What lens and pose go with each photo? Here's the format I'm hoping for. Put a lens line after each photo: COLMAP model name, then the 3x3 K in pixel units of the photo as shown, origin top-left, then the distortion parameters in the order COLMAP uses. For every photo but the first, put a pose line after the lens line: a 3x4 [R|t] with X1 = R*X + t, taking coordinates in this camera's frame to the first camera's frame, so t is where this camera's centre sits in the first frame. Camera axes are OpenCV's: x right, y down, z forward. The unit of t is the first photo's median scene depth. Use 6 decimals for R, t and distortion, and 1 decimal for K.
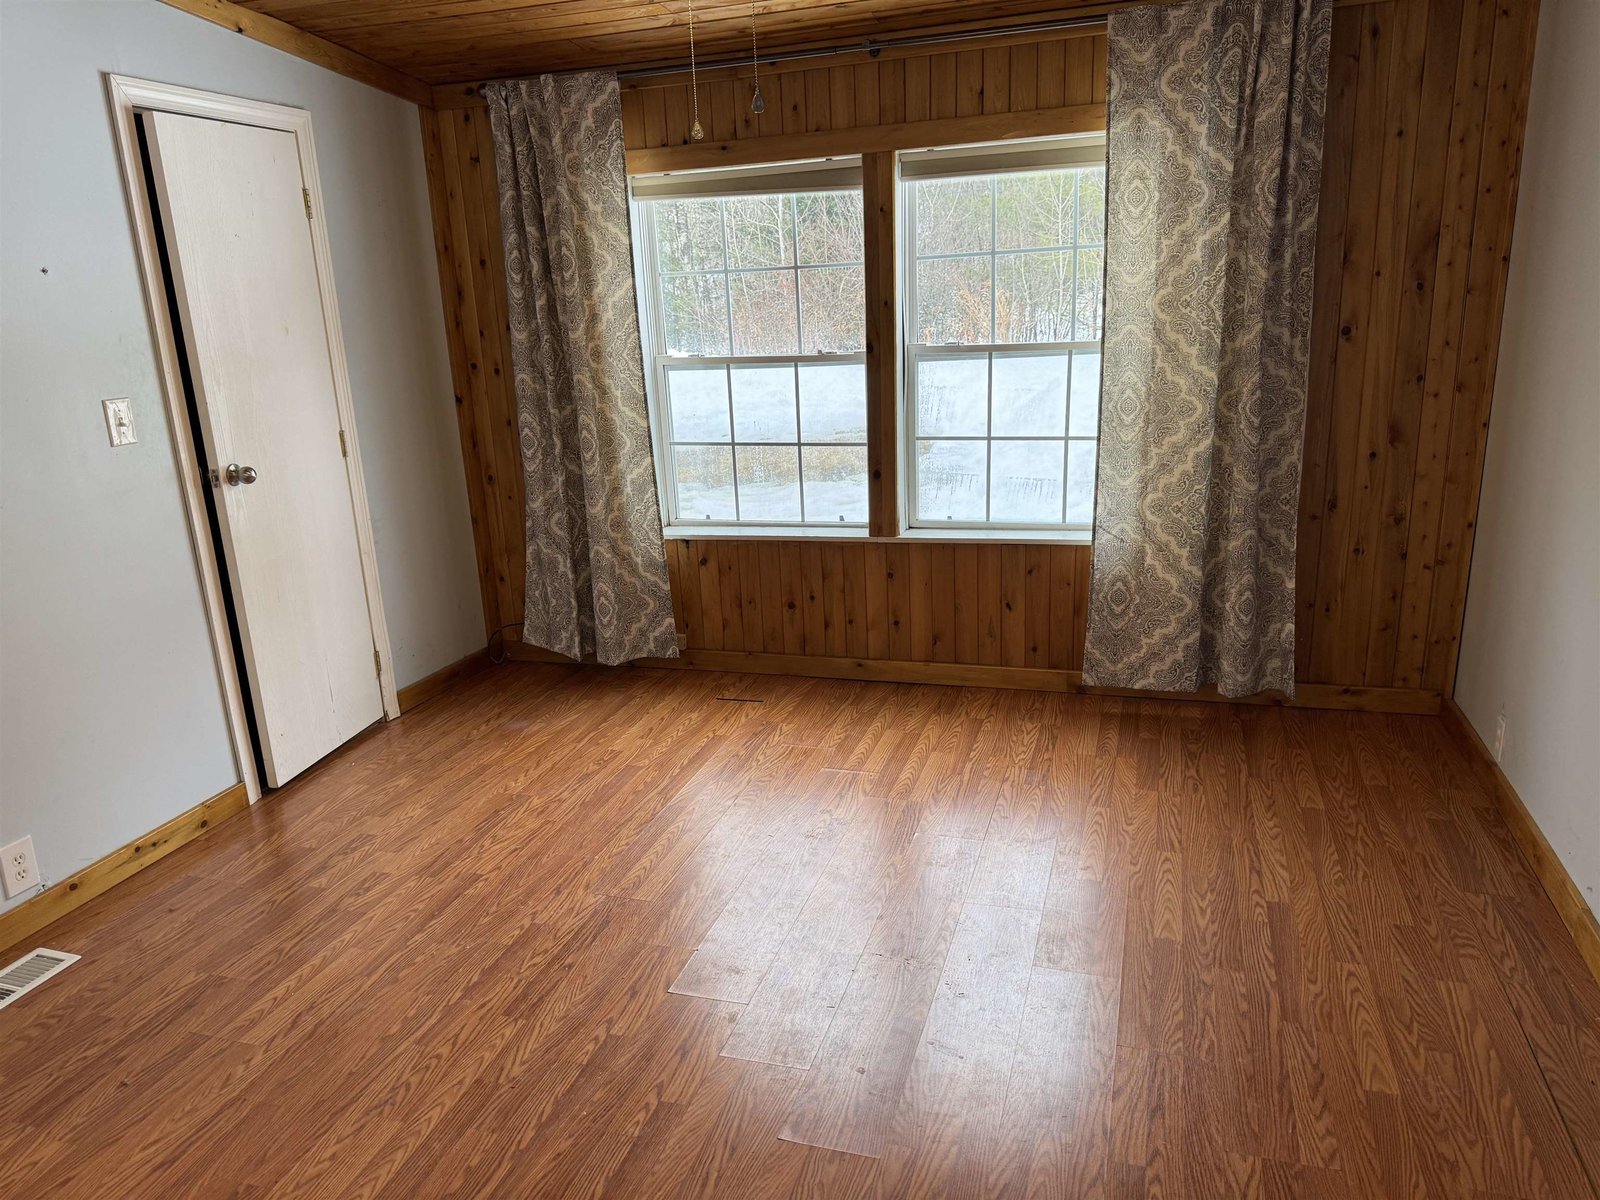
lens RADIAL K [[1142.2, 0, 800.0], [0, 1142.2, 600.0], [0, 0, 1]] dist [-0.003637, -0.005008]
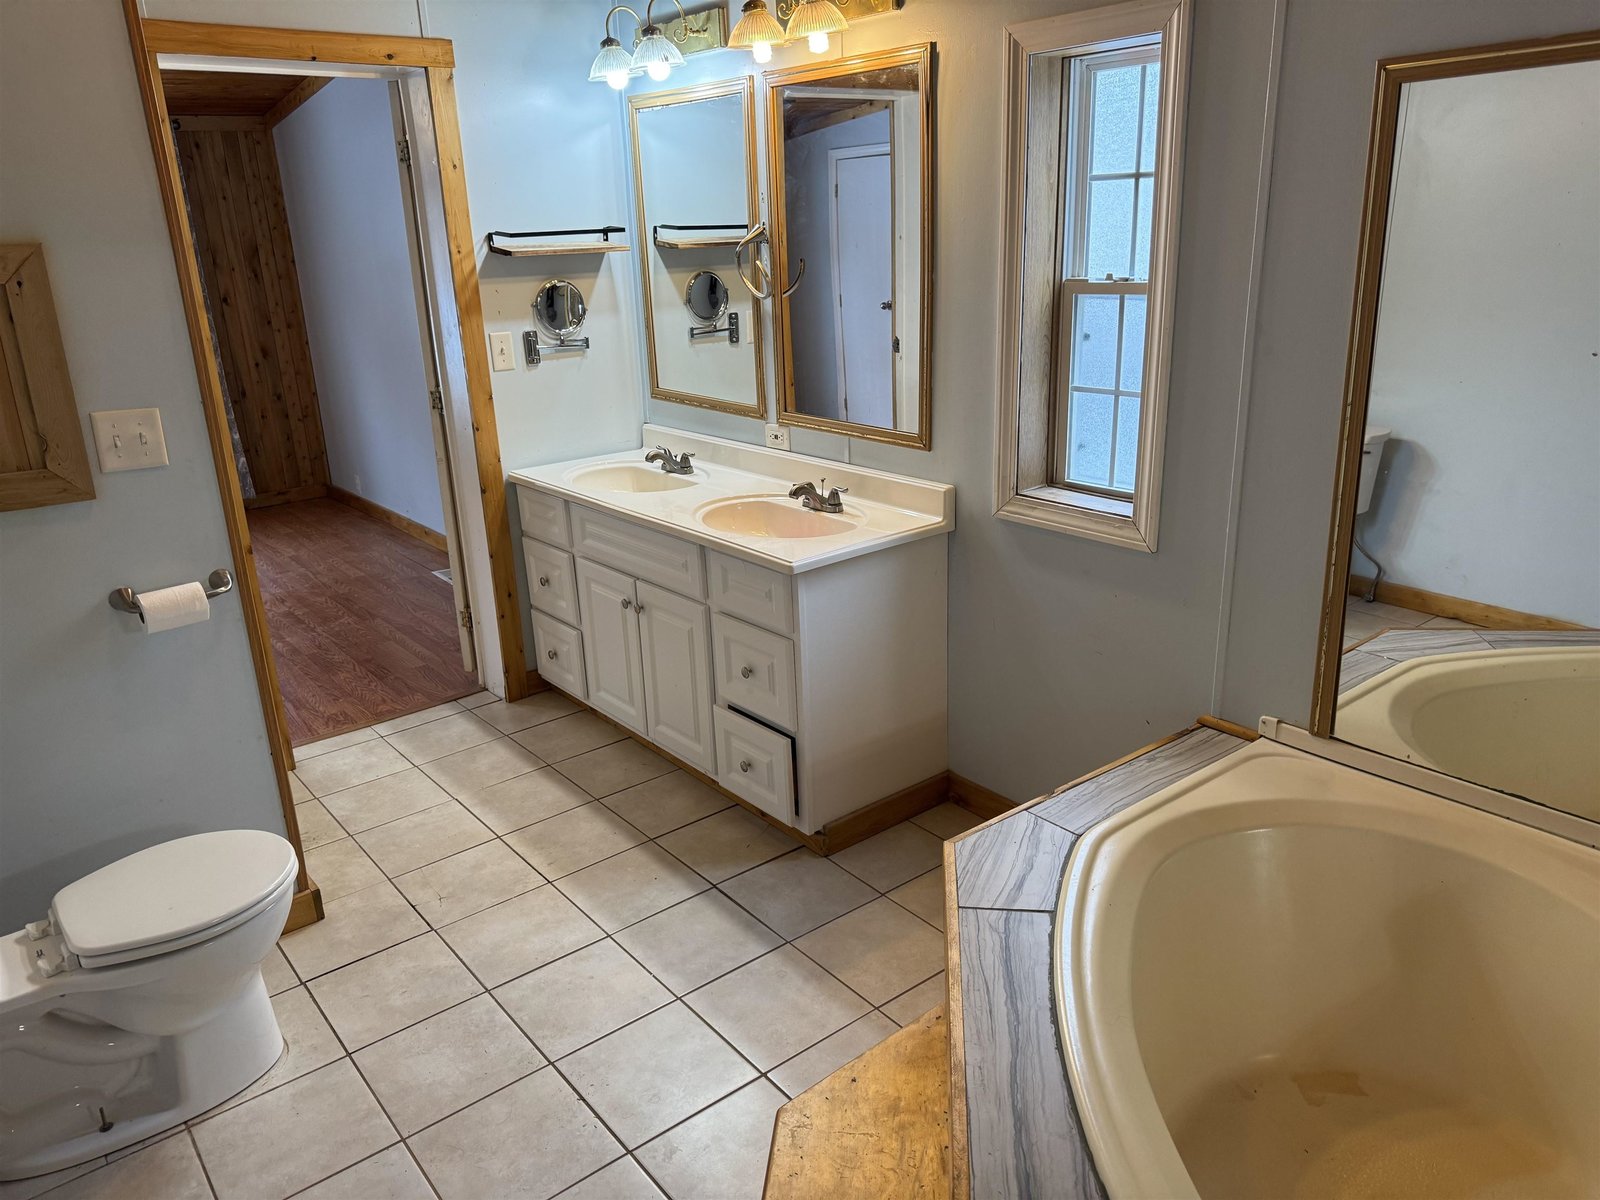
lens RADIAL K [[1147.2, 0, 800.0], [0, 1147.2, 600.0], [0, 0, 1]] dist [0.005884, -0.002060]
pose [[0.555326, -0.239958, 0.796262, -0.639735], [0.245672, 0.962072, 0.118590, 0.255643], [-0.794518, 0.129763, 0.593214, -0.839923]]
